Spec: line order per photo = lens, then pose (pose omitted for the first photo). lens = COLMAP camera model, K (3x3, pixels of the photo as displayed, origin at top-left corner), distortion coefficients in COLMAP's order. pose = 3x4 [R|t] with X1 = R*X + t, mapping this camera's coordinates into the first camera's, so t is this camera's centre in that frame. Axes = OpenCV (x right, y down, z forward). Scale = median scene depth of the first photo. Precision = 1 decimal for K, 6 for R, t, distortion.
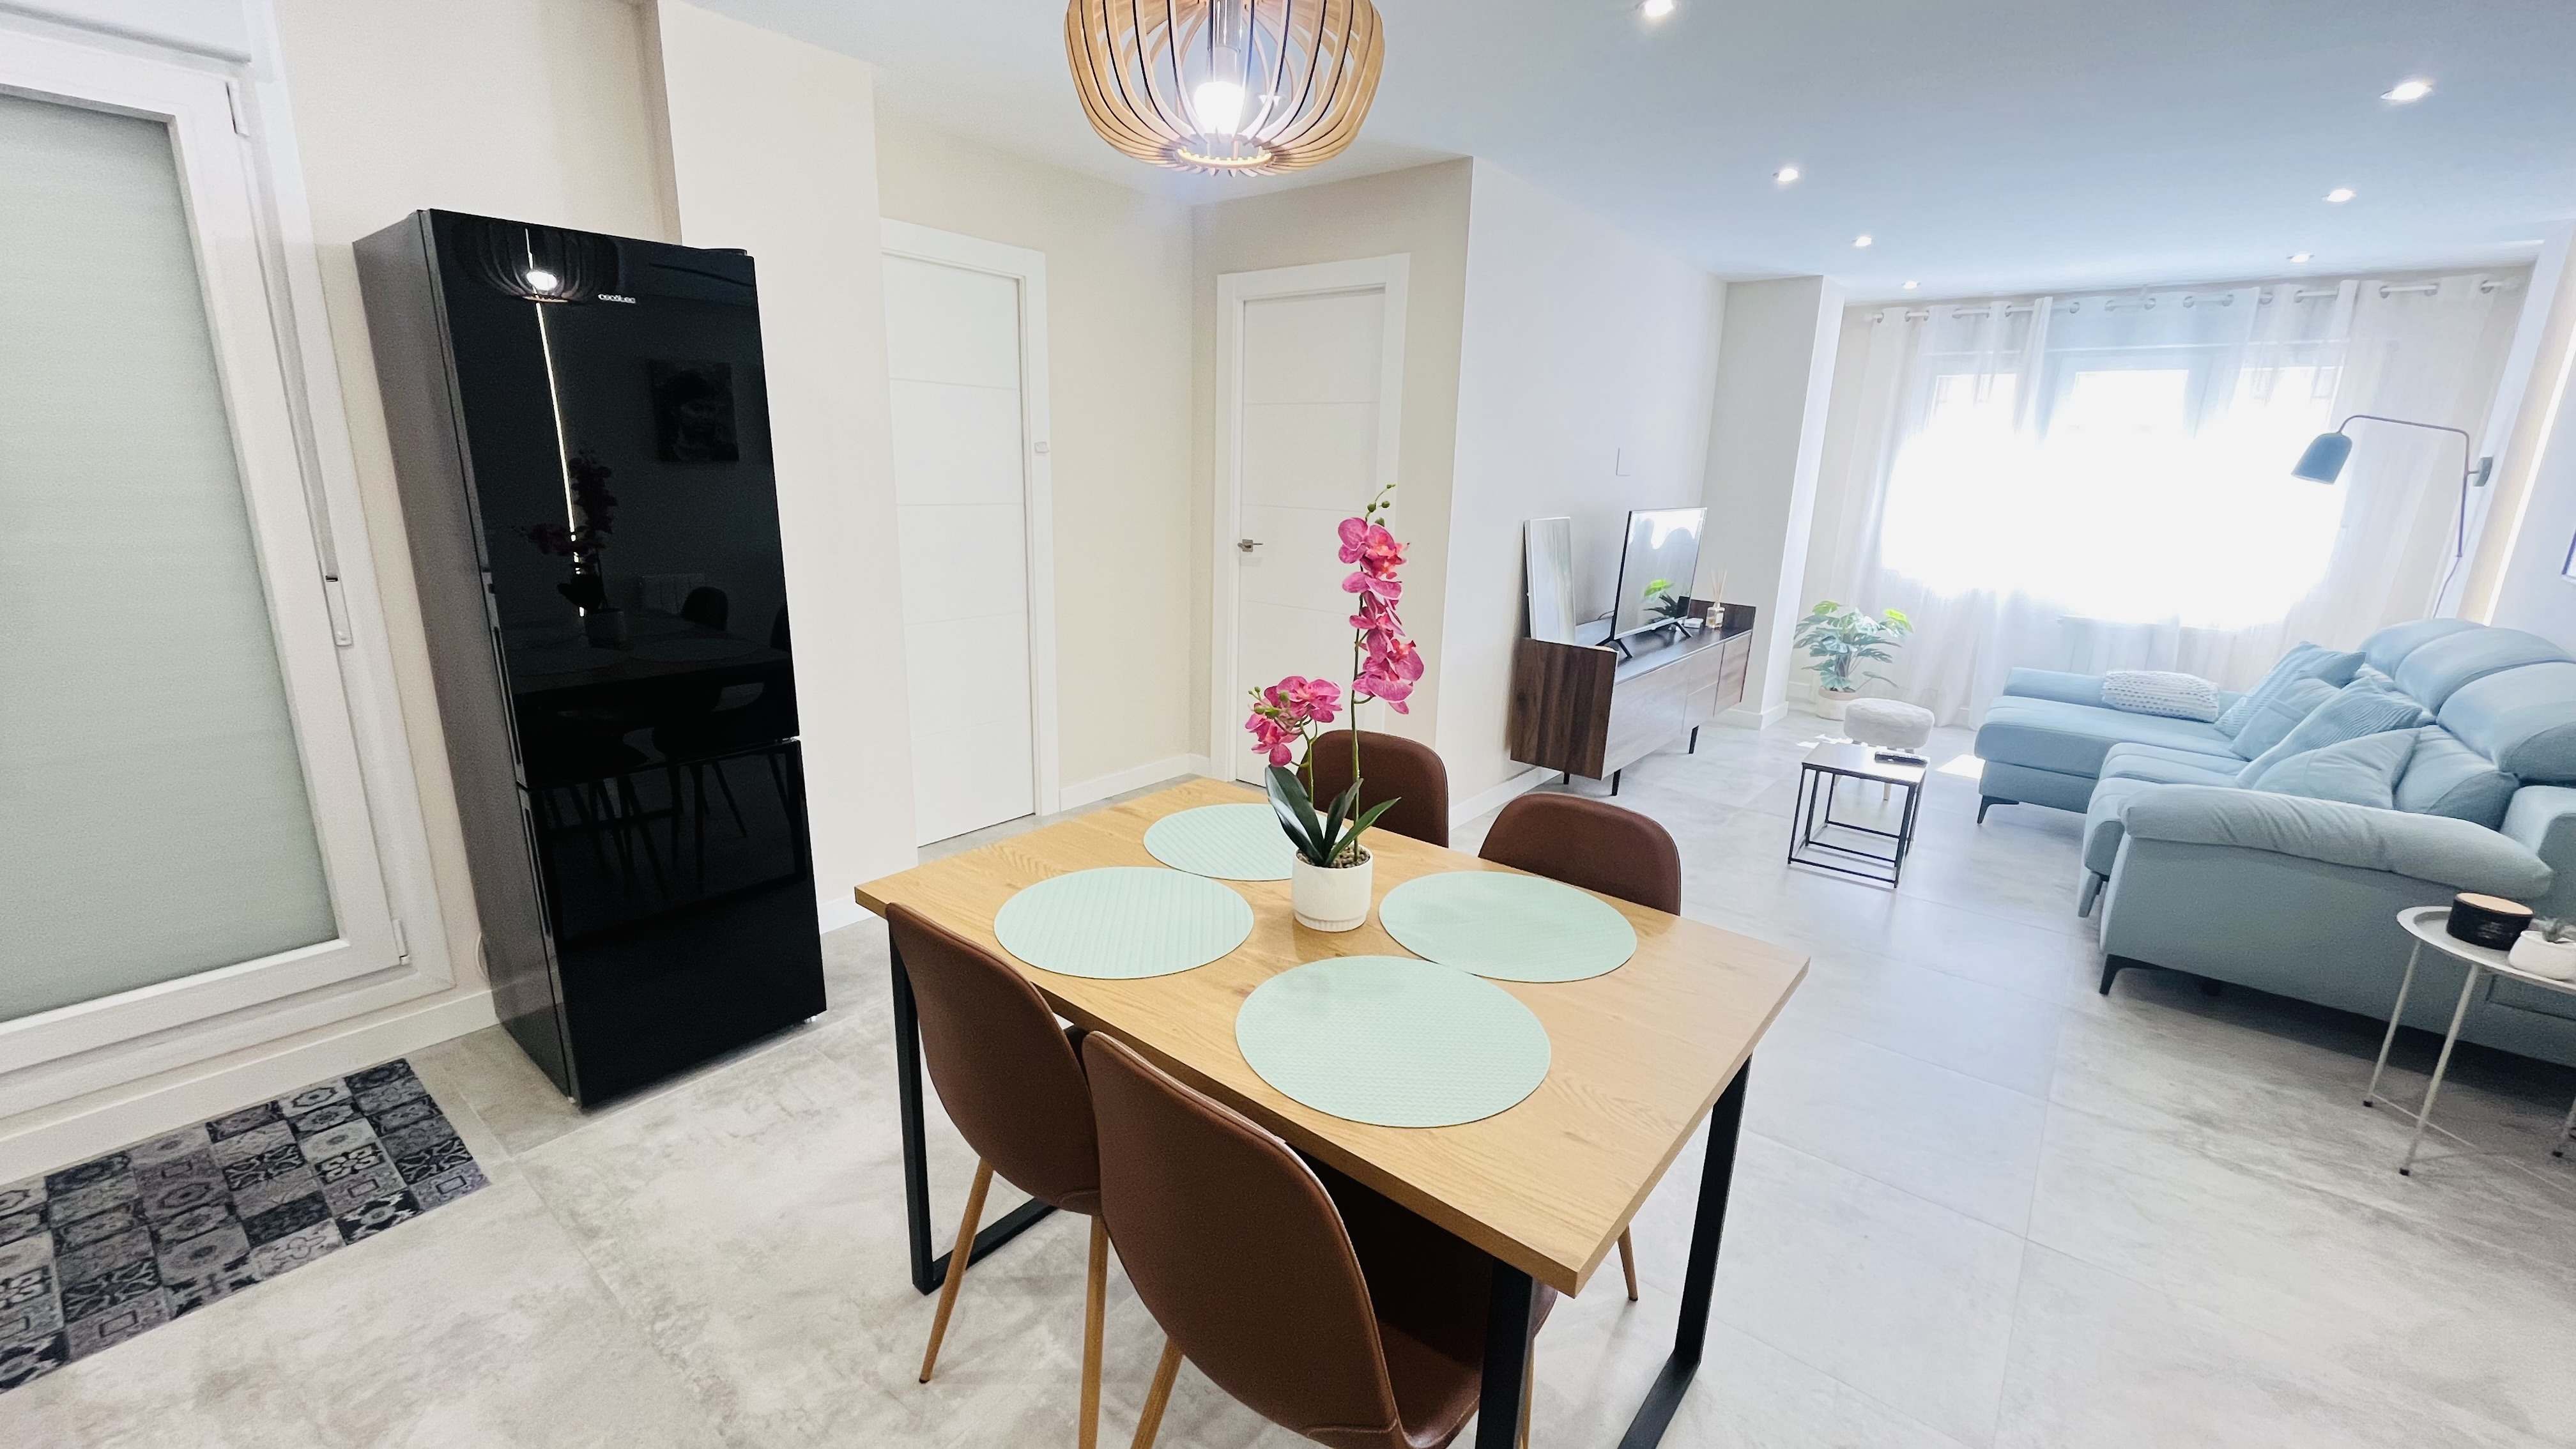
lens RADIAL K [[1044.2, 0, 1280.8], [0, 1044.2, 723.3], [0, 0, 1]] dist [-0.003517, -0.000558]
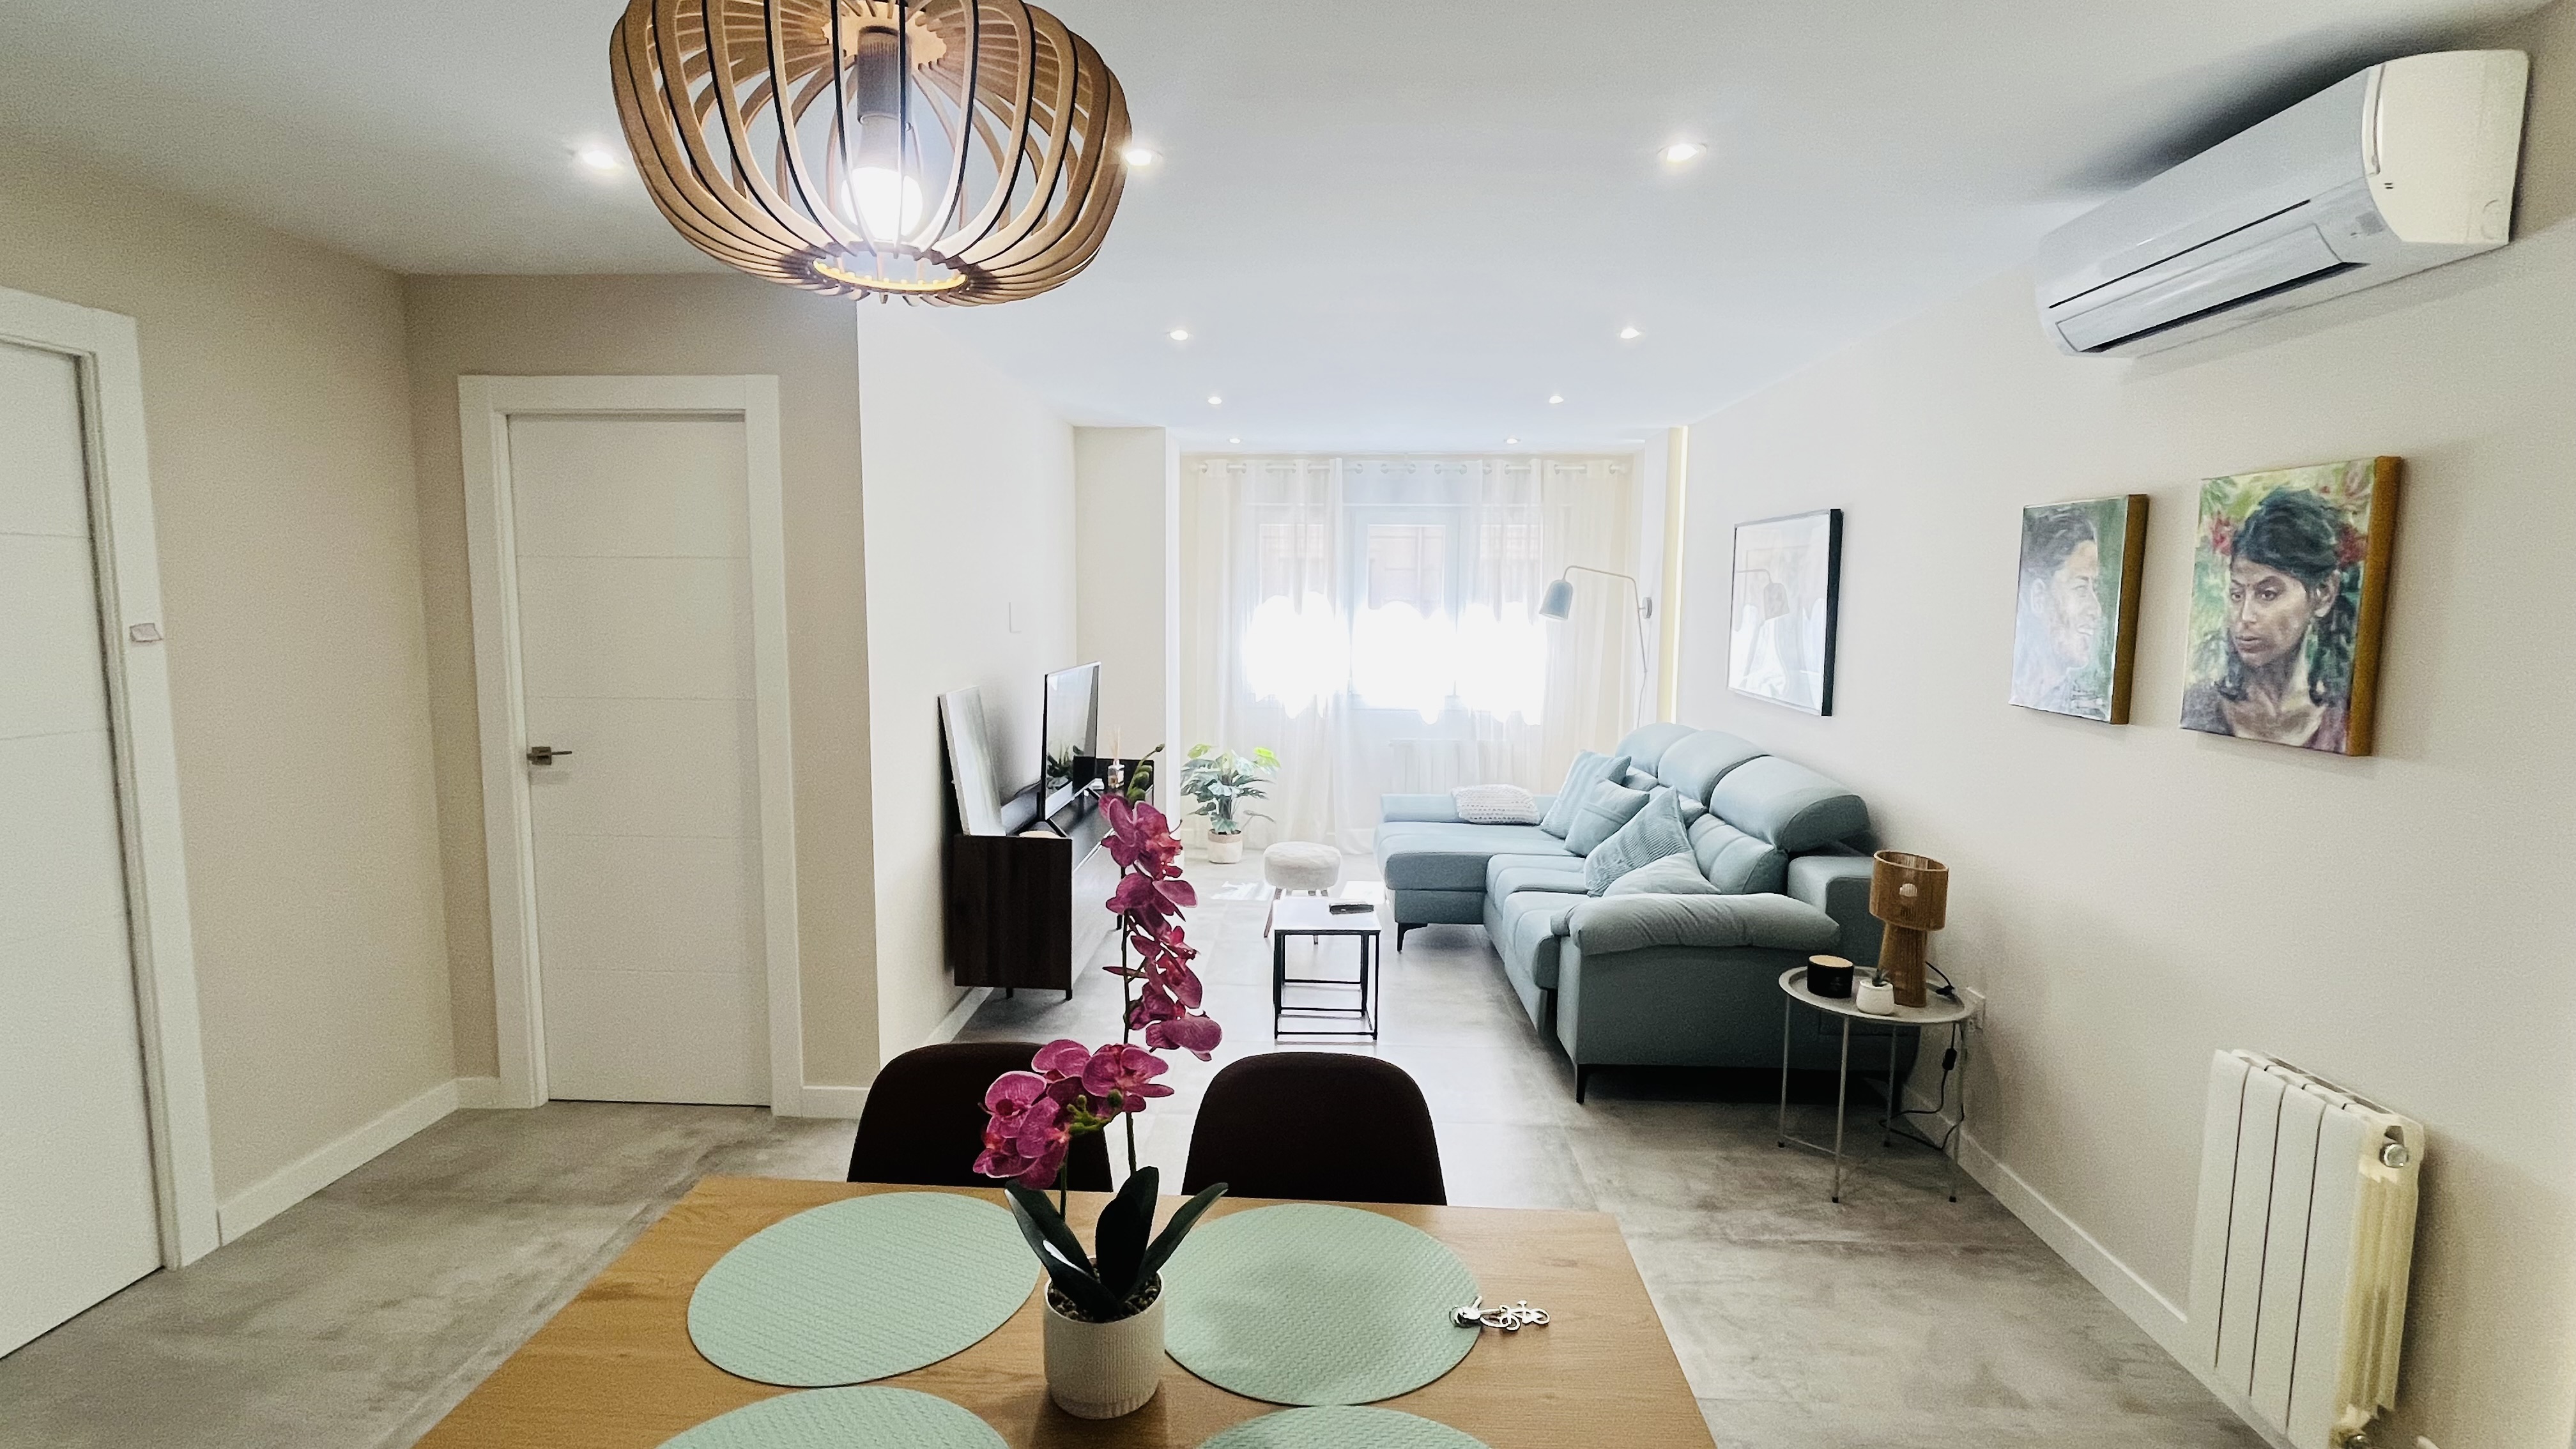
lens RADIAL K [[1174.1, 0, 1281.6], [0, 1174.1, 715.7], [0, 0, 1]] dist [-0.008209, 0.000201]
pose [[0.801590, -0.078746, 0.592666, -0.102252], [0.159153, 0.983626, -0.084565, -0.057059], [-0.576302, 0.162110, 0.800997, 0.102033]]
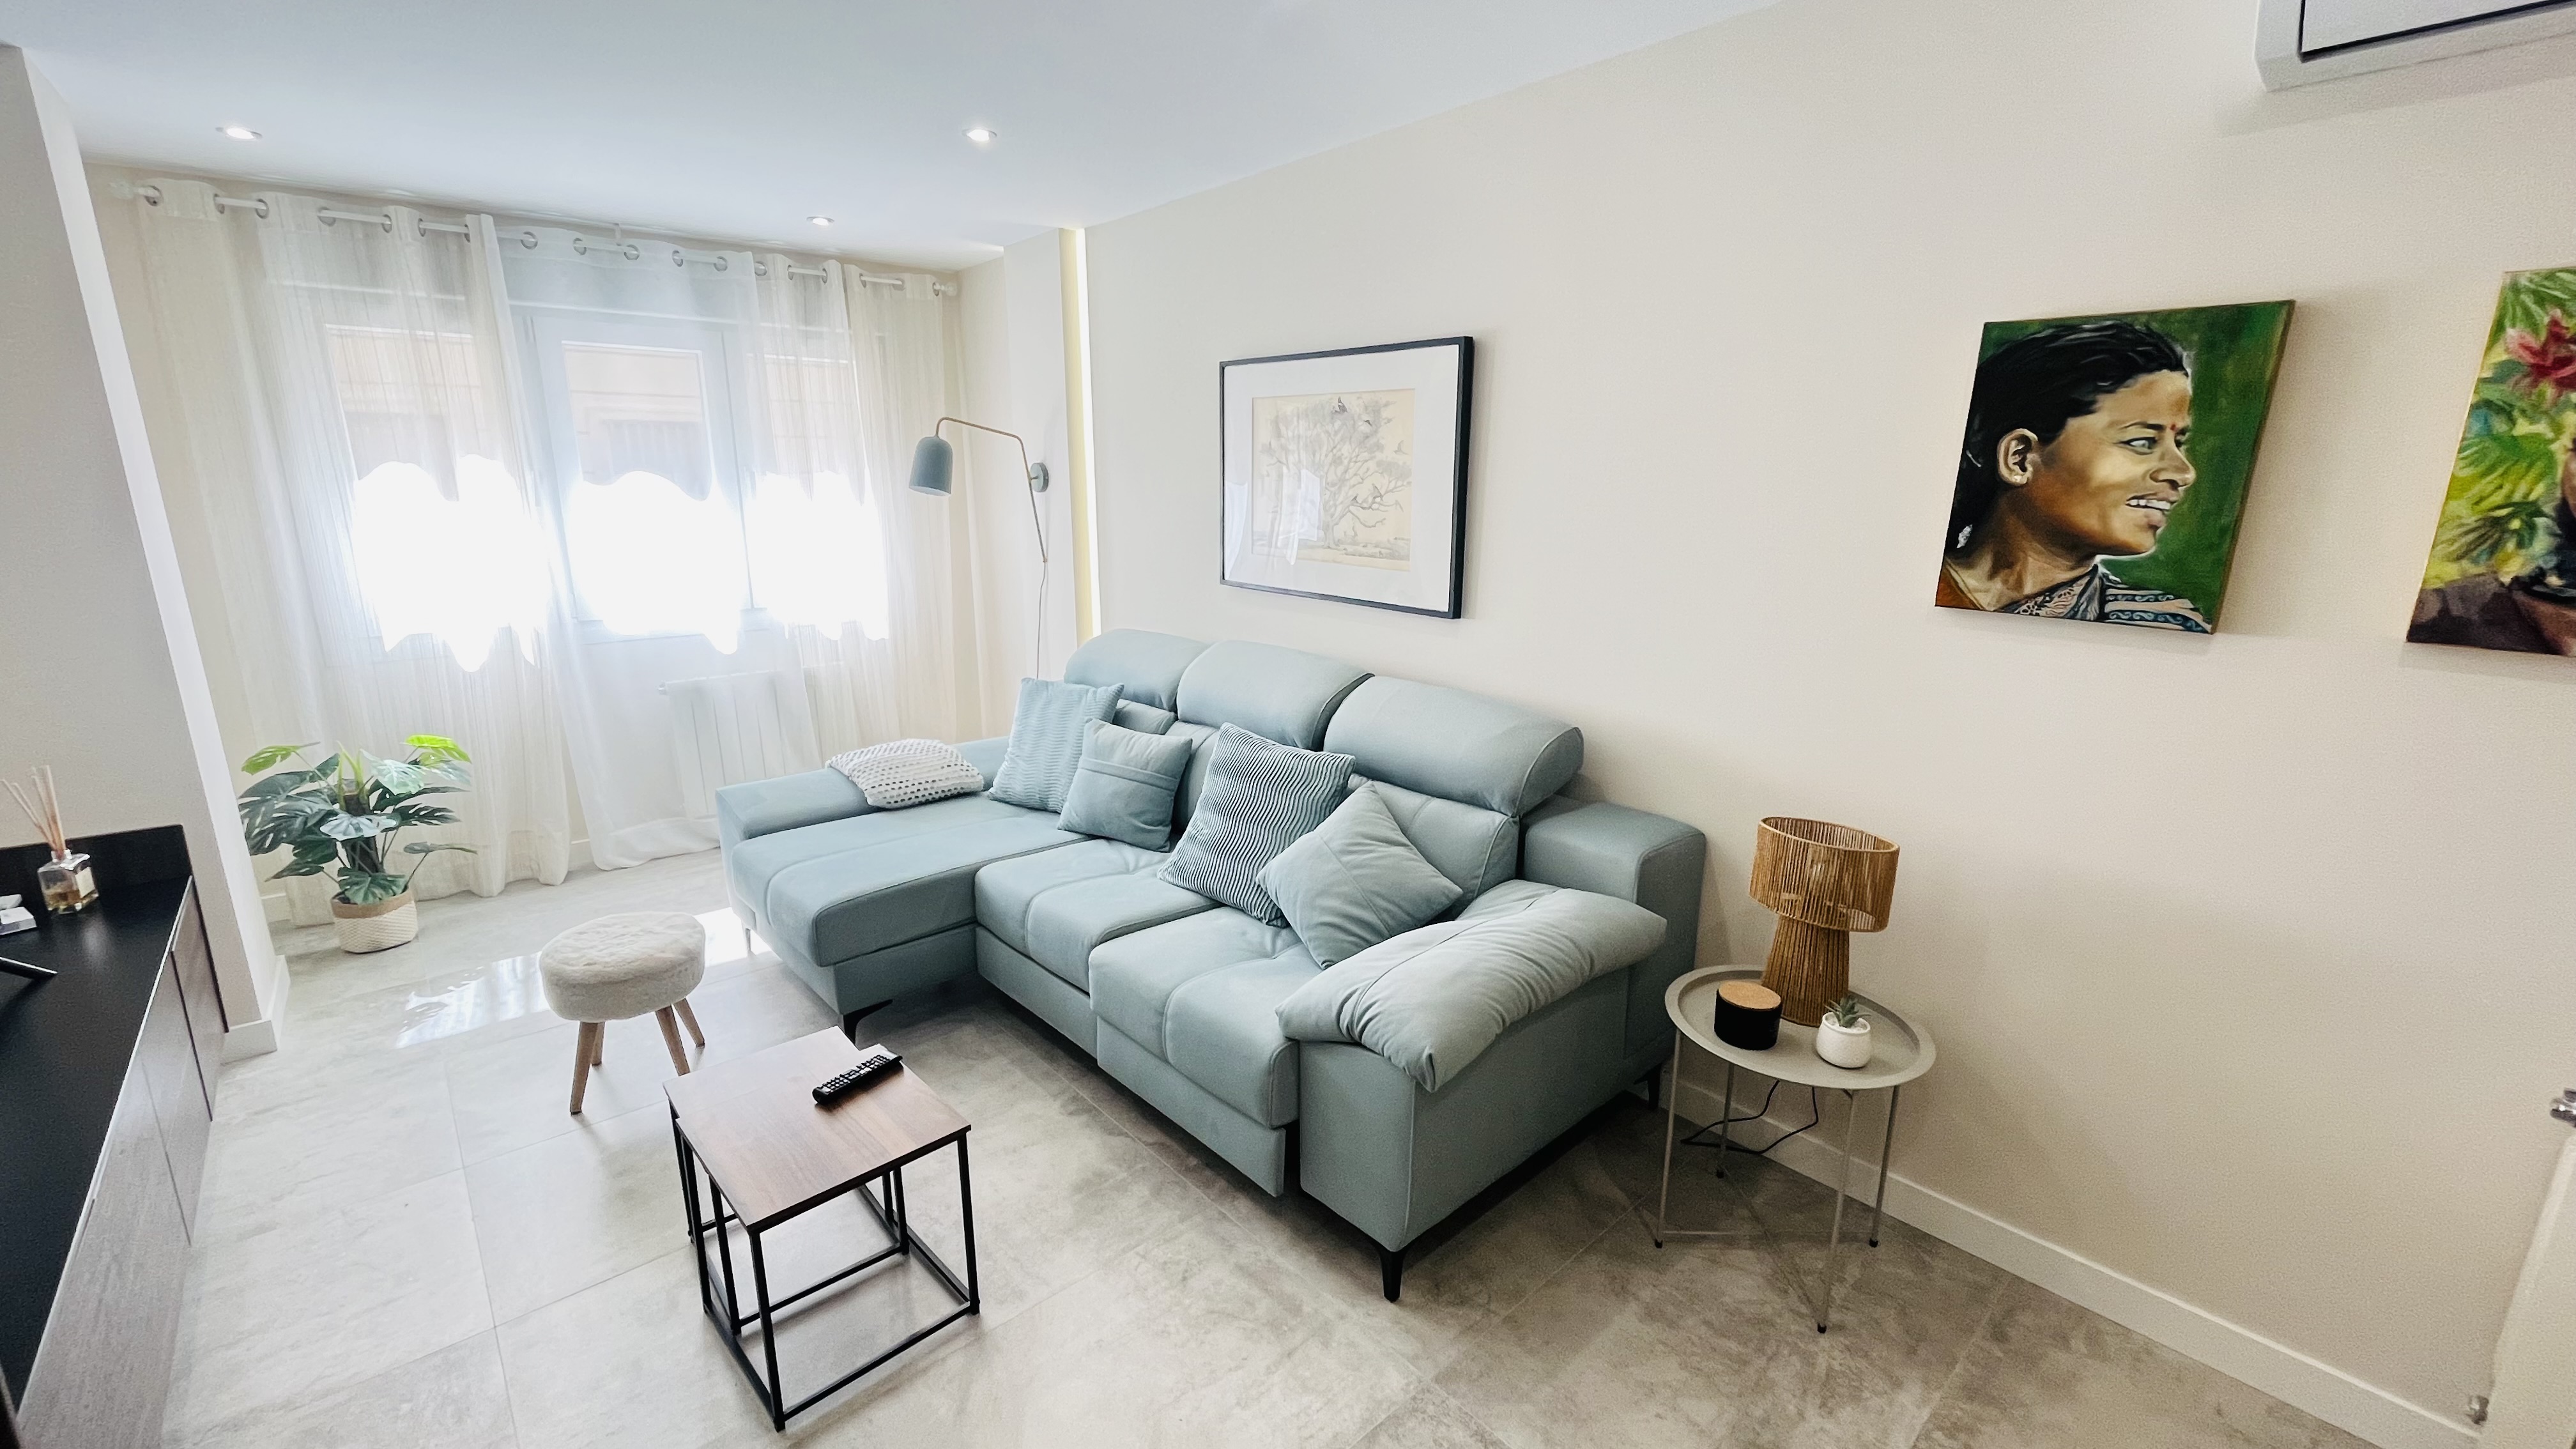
lens RADIAL K [[1044.2, 0, 1280.8], [0, 1044.2, 723.3], [0, 0, 1]] dist [-0.003517, -0.000558]
pose [[0.164470, -0.253036, 0.953374, 0.171239], [0.242150, 0.947317, 0.209654, -0.173267], [-0.956197, 0.196378, 0.217078, 0.608974]]
